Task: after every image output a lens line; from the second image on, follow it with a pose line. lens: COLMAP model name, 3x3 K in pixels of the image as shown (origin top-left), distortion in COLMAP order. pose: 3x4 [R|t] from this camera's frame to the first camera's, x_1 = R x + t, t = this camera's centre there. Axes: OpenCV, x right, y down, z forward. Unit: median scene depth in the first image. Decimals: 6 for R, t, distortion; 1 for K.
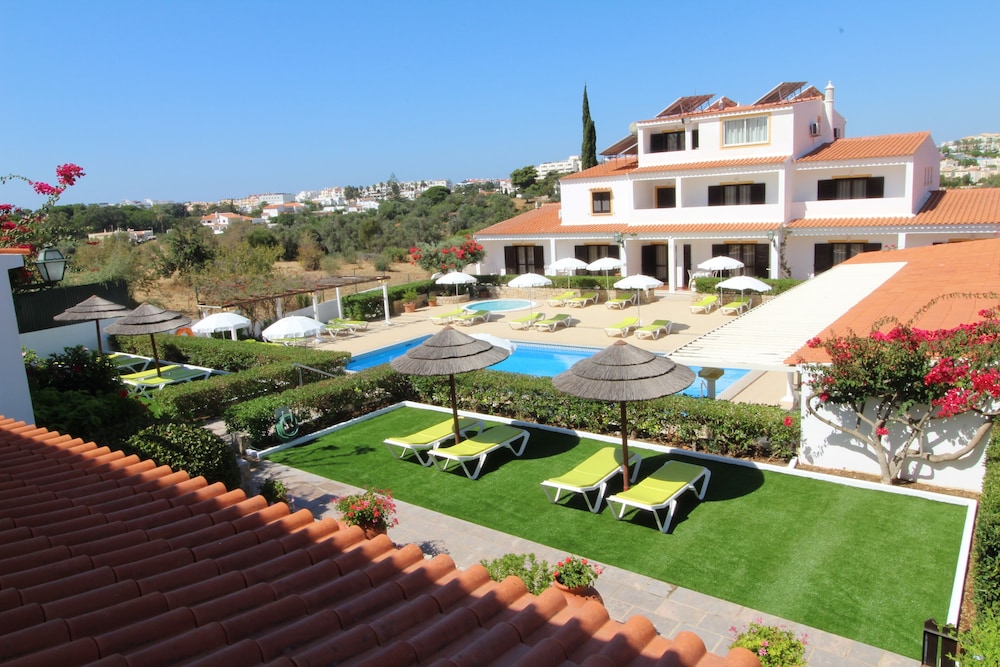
lens RADIAL K [[743.5, 0, 513.5], [0, 743.5, 316.0], [0, 0, 1]] dist [0.014339, -0.002782]
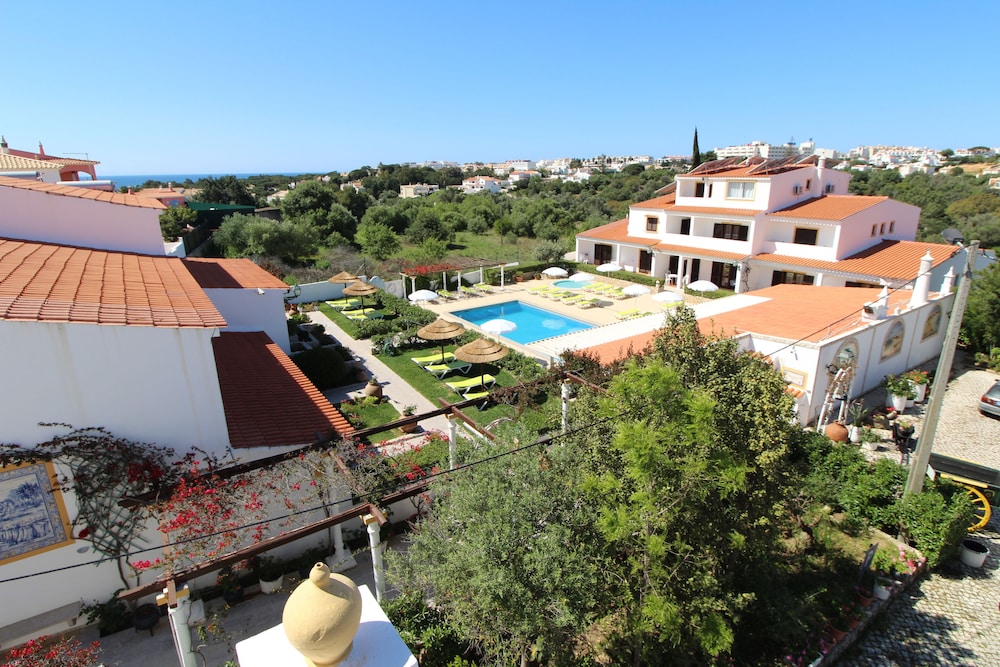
lens RADIAL K [[554.4, 0, 501.6], [0, 554.4, 338.8], [0, 0, 1]] dist [-0.011359, -0.004155]
pose [[0.935402, 0.150042, -0.320173, 0.238178], [-0.099203, 0.980497, 0.169661, -0.085871], [0.339385, -0.126939, 0.932043, -0.224916]]
